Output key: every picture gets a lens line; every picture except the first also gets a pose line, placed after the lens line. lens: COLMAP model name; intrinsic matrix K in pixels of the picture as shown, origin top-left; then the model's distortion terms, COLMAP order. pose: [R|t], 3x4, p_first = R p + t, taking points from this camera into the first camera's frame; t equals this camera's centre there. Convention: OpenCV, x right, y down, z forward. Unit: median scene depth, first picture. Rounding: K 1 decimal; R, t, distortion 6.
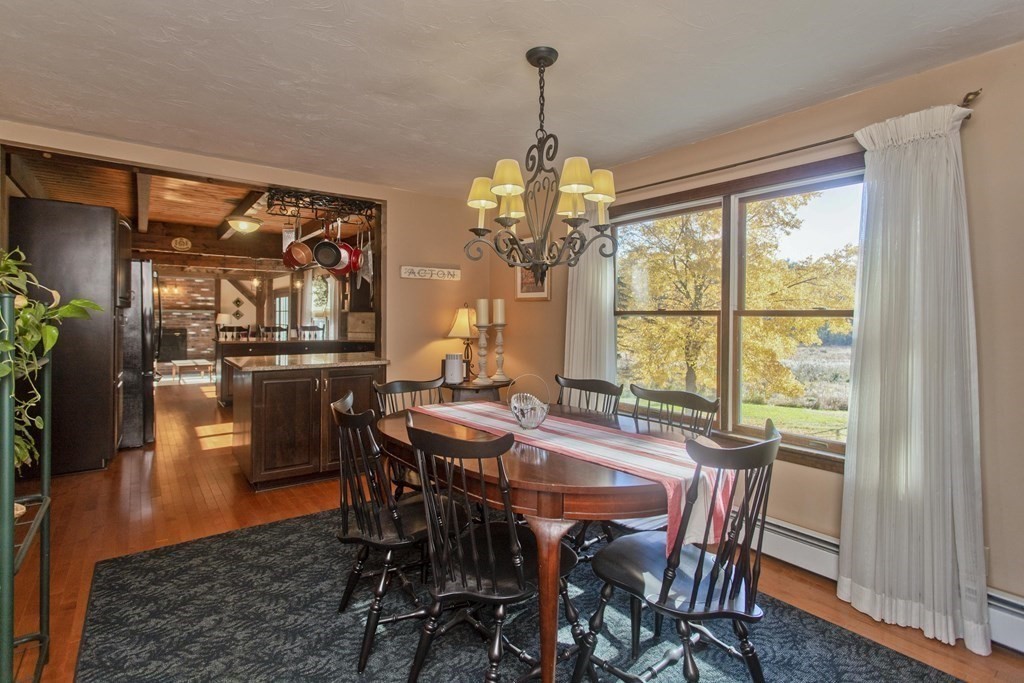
lens RADIAL K [[495.0, 0, 509.9], [0, 495.0, 323.5], [0, 0, 1]] dist [0.002266, 0.000423]
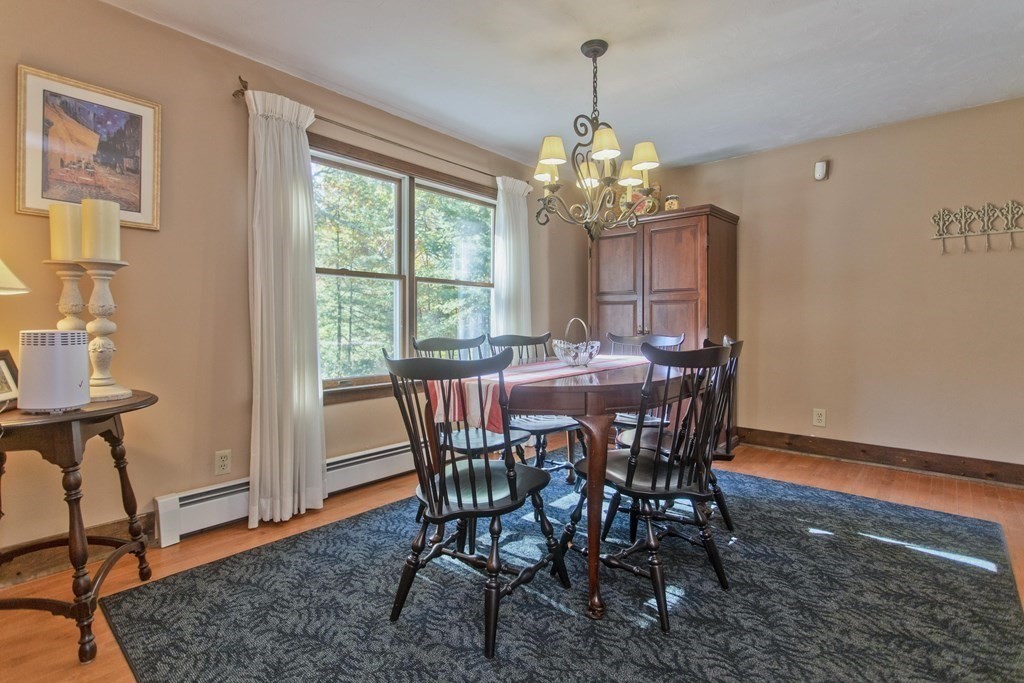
lens RADIAL K [[495.0, 0, 509.9], [0, 495.0, 323.5], [0, 0, 1]] dist [0.002266, 0.000423]
pose [[-0.204021, -0.005945, 0.978948, -1.060401], [0.001848, 0.999977, 0.006458, 0.111851], [-0.978965, 0.003127, -0.204005, 1.427954]]
